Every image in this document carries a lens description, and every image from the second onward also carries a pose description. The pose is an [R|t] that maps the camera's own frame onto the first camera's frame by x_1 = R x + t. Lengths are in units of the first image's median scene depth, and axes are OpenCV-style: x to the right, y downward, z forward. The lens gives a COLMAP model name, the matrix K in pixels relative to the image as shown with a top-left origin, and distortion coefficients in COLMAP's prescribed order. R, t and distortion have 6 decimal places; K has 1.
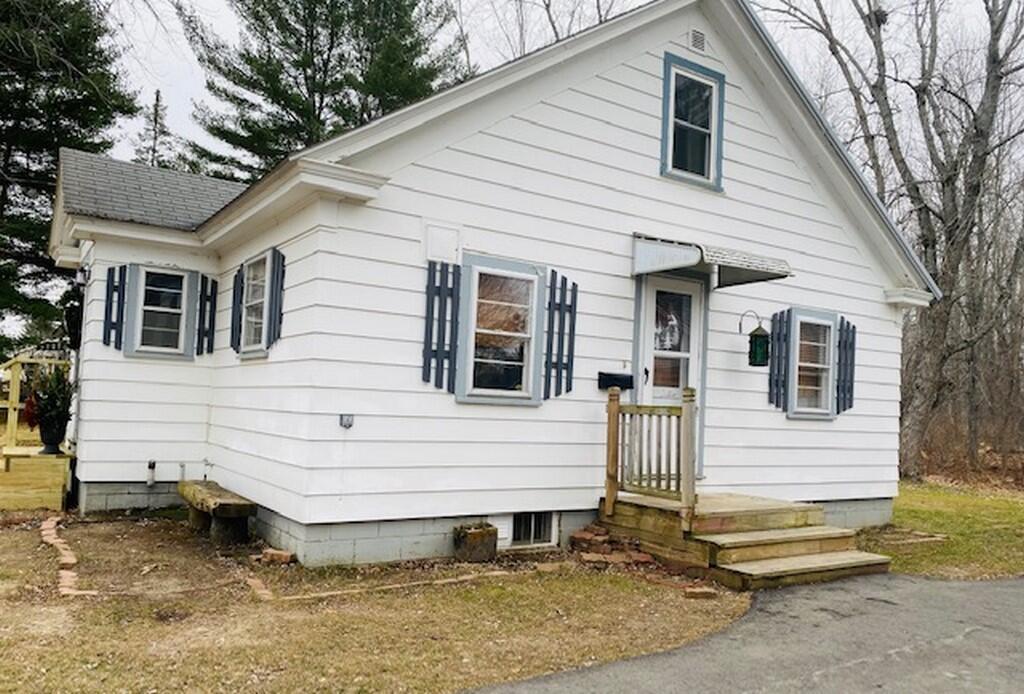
lens RADIAL K [[782.2, 0, 510.9], [0, 782.2, 377.8], [0, 0, 1]] dist [0.003686, -0.046962]
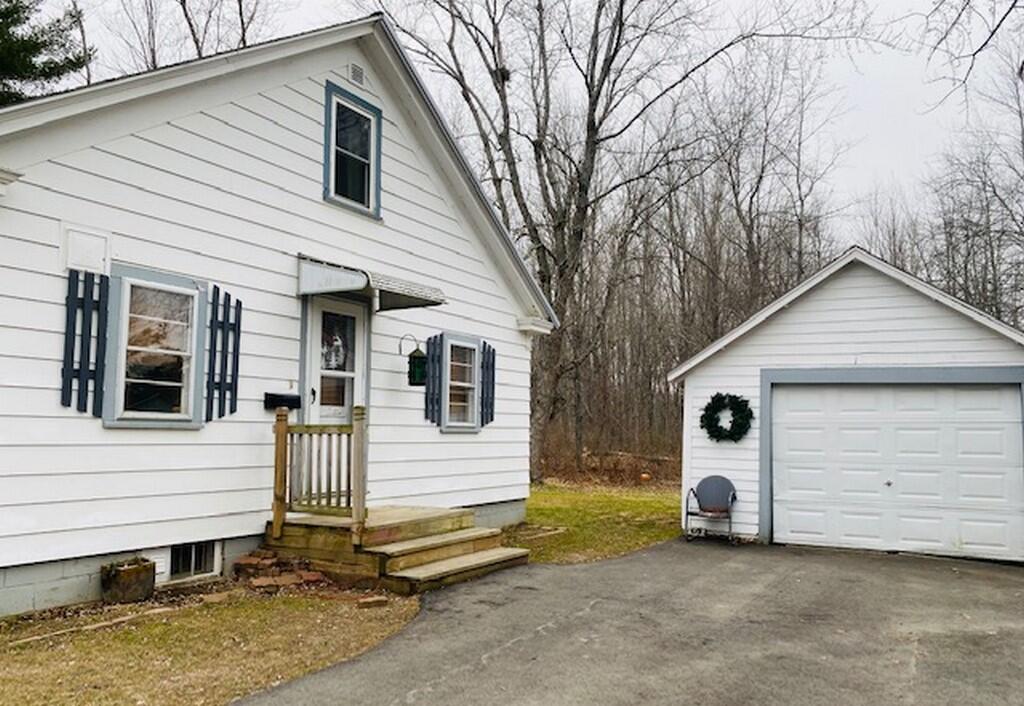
lens RADIAL K [[873.1, 0, 512.9], [0, 873.1, 365.0], [0, 0, 1]] dist [0.011757, -0.123394]
pose [[0.869046, 0.003916, 0.494716, -0.159607], [0.011883, 0.999515, -0.028786, -0.006194], [-0.494589, 0.030895, 0.868578, -0.109905]]
